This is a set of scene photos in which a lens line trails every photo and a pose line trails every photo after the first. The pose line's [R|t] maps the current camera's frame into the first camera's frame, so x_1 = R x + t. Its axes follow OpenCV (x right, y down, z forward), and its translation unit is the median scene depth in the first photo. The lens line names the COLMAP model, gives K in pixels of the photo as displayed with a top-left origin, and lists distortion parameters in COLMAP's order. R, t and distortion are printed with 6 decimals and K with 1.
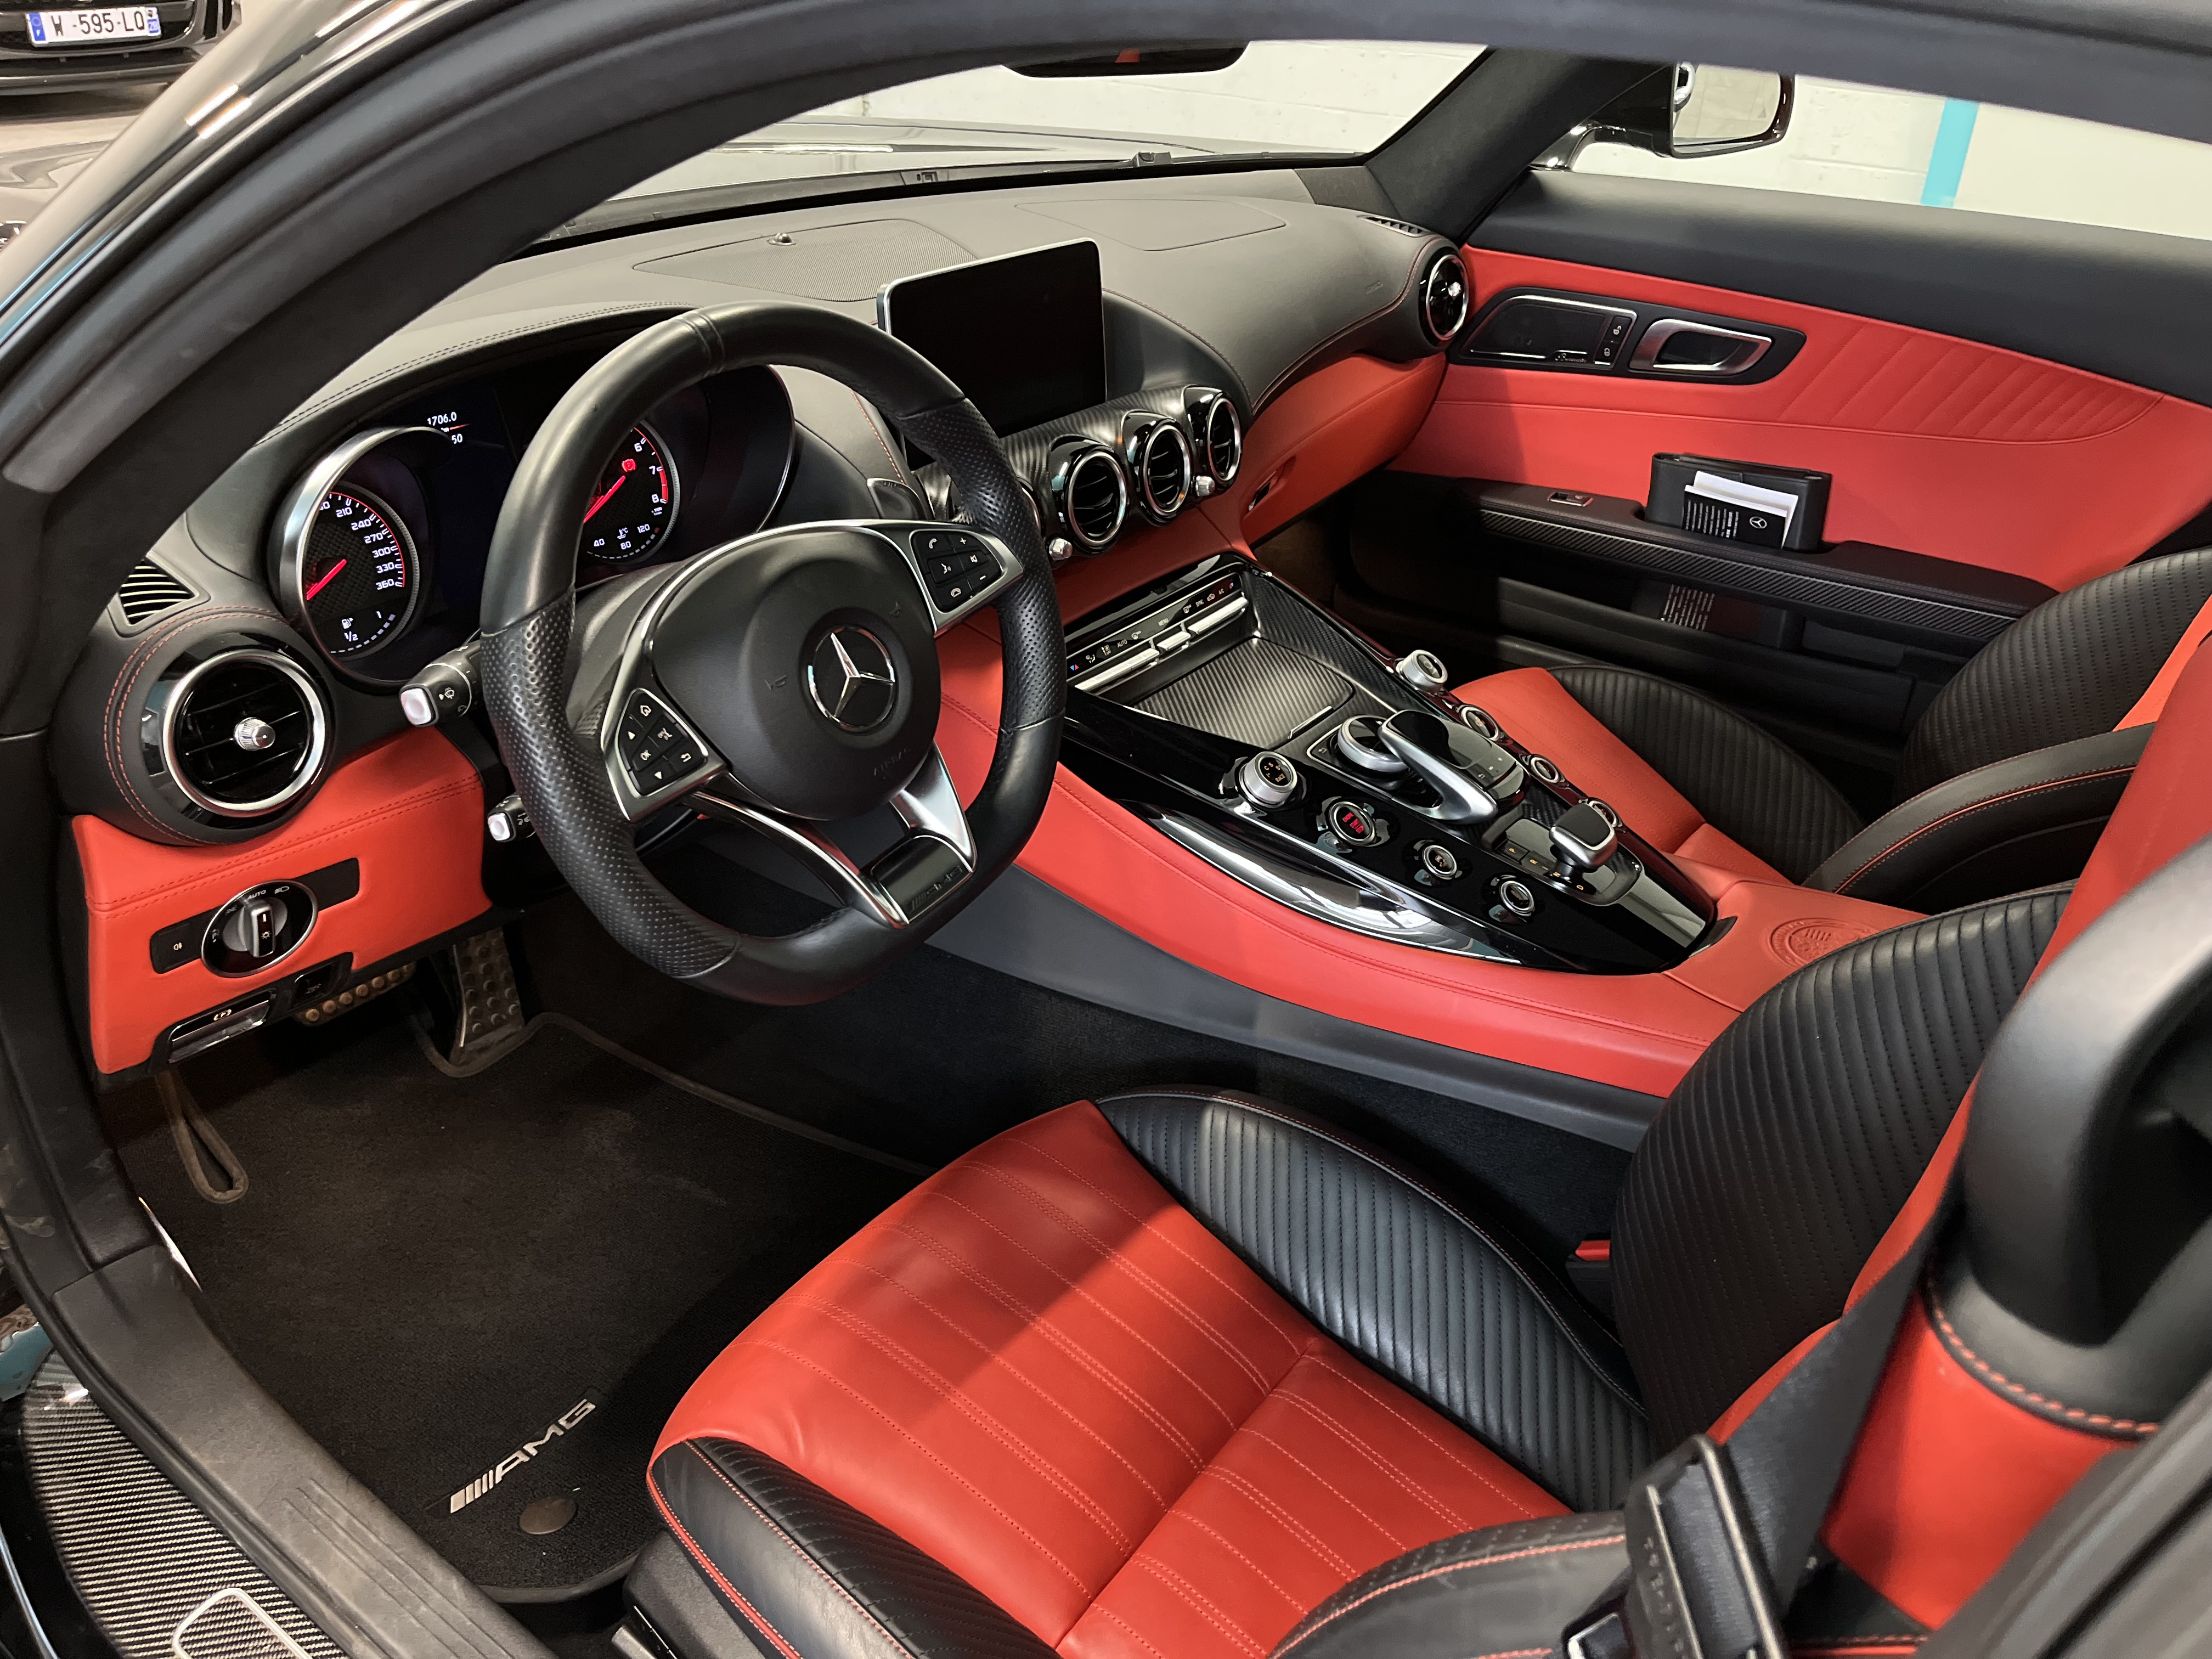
lens RADIAL K [[1678.0, 0, 1104.4], [0, 1678.0, 842.8], [0, 0, 1]] dist [0.054987, -0.078494]
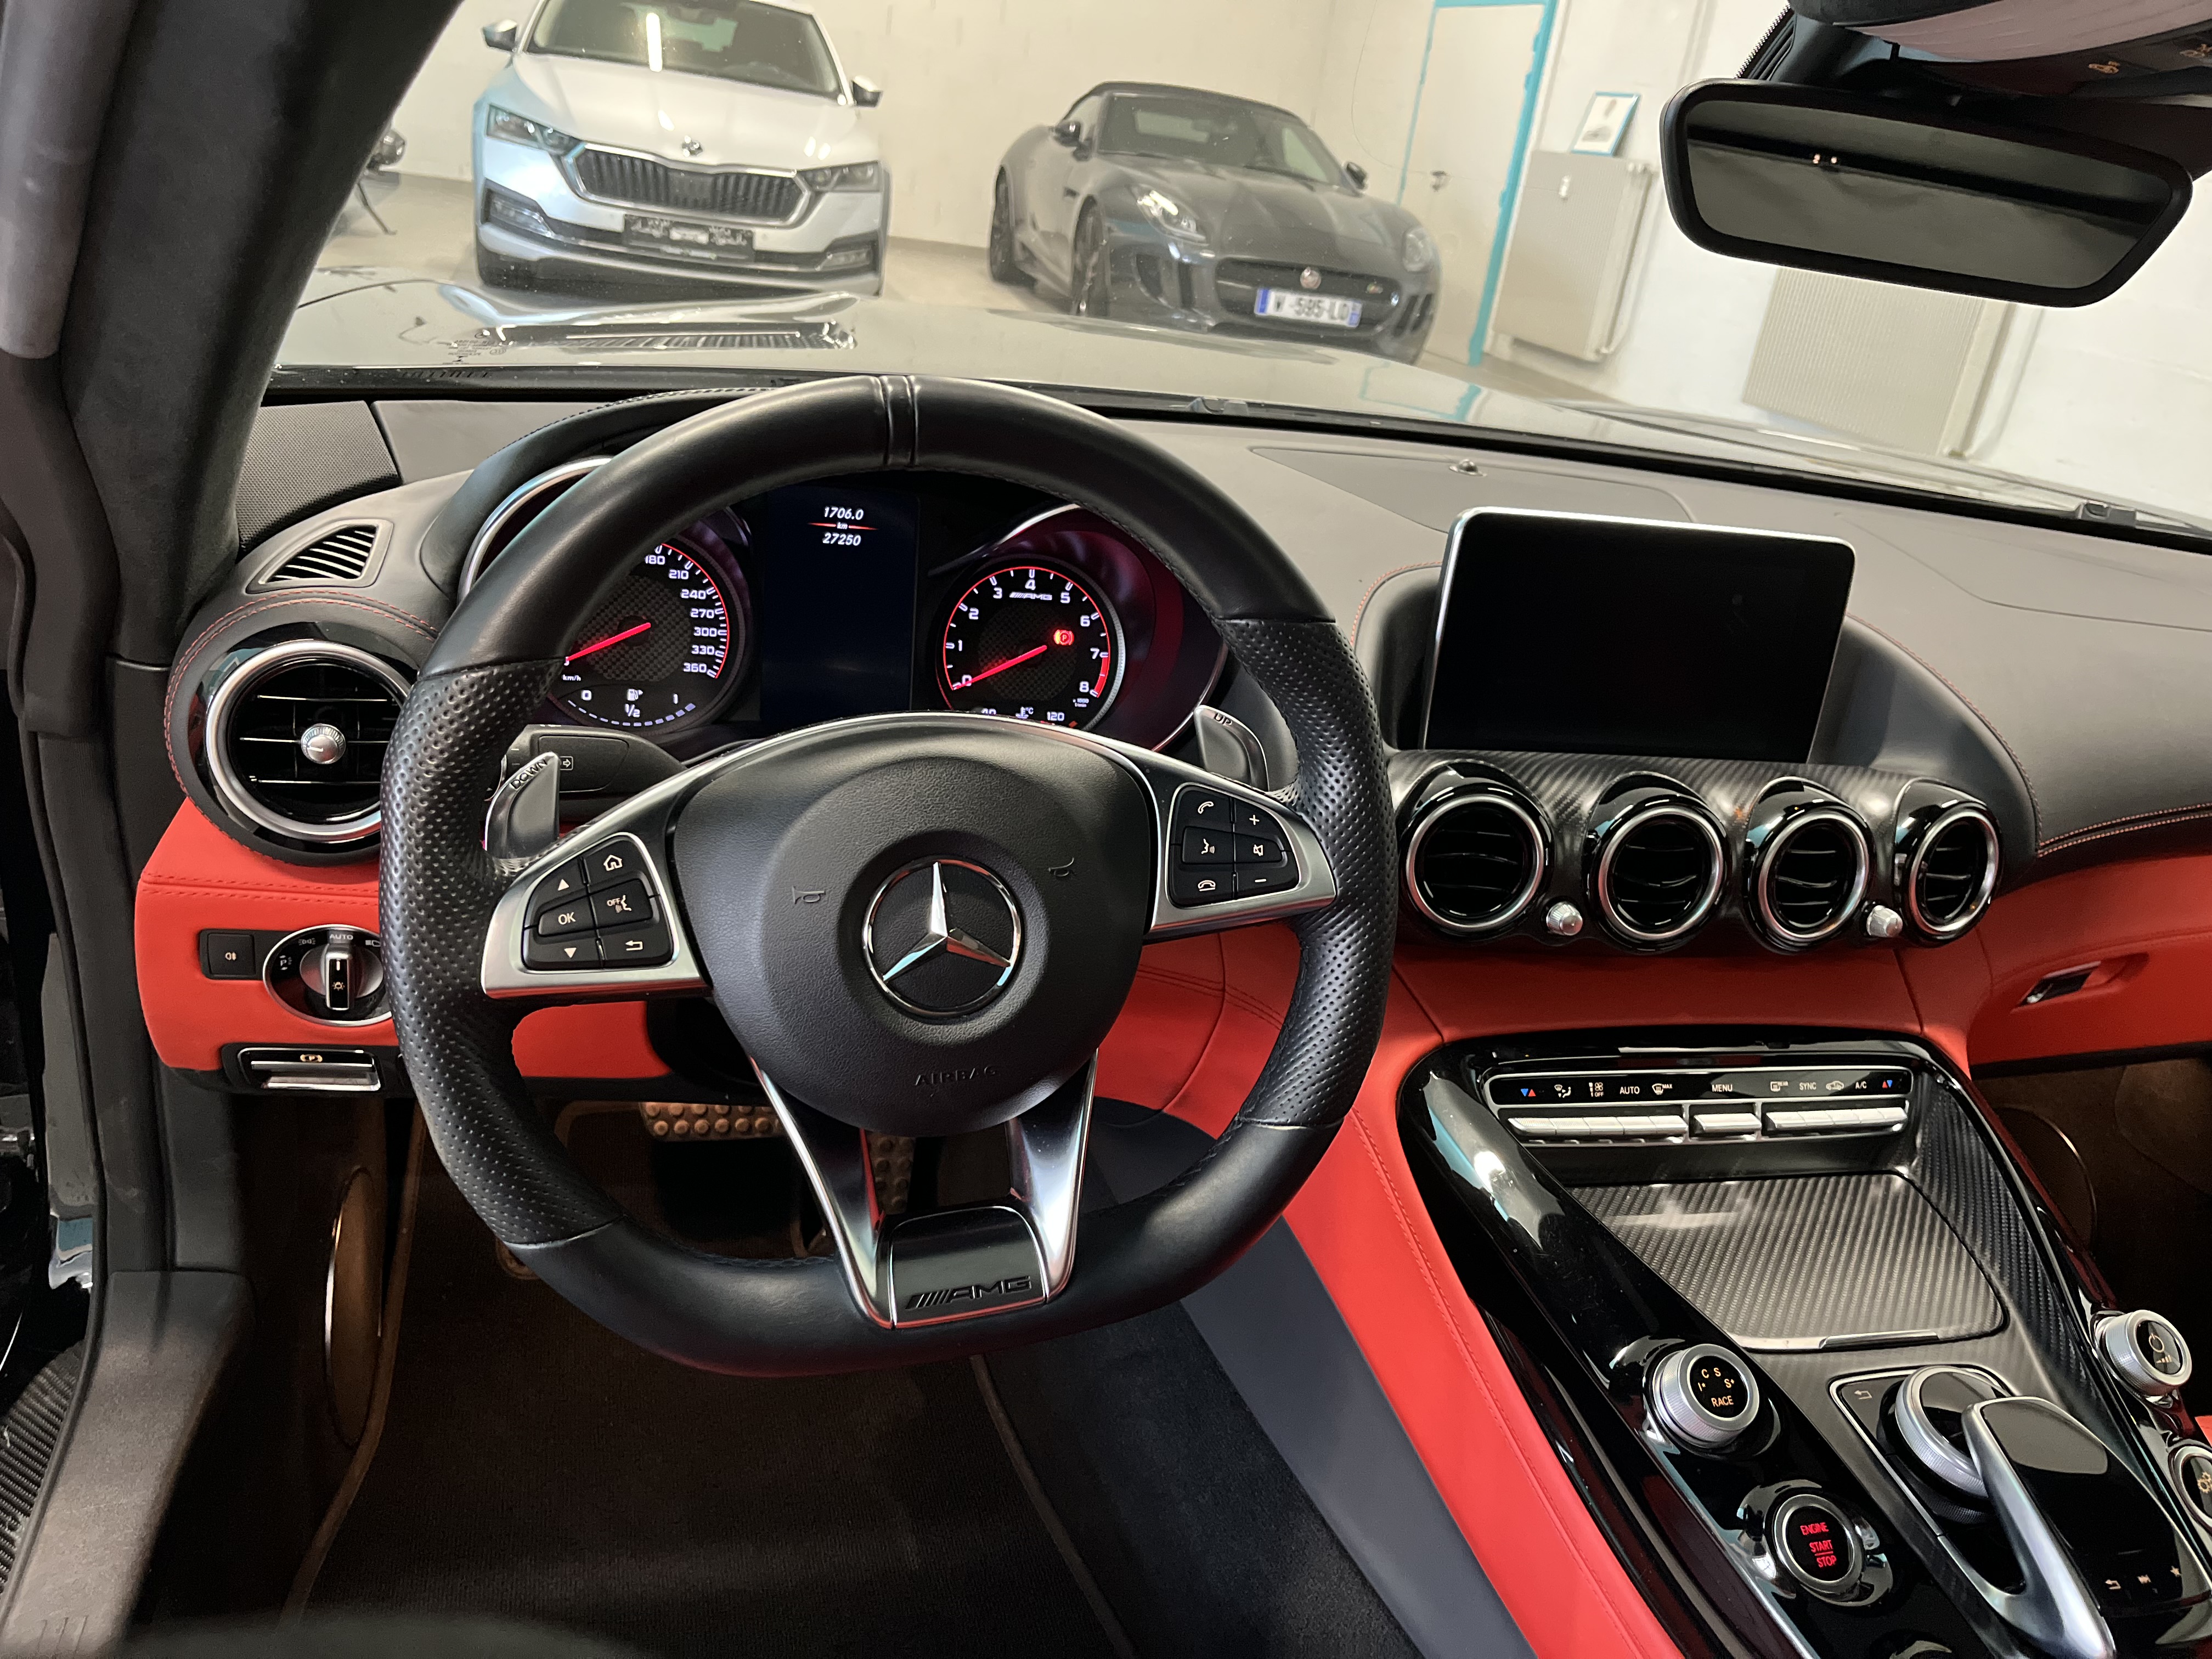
lens RADIAL K [[1678.0, 0, 1114.3], [0, 1678.0, 831.1], [0, 0, 1]] dist [0.054987, -0.078494]
pose [[0.789198, 0.308062, -0.531285, 0.186698], [-0.406279, 0.910626, -0.075487, -0.087520], [0.460547, 0.275424, 0.843824, 0.356513]]
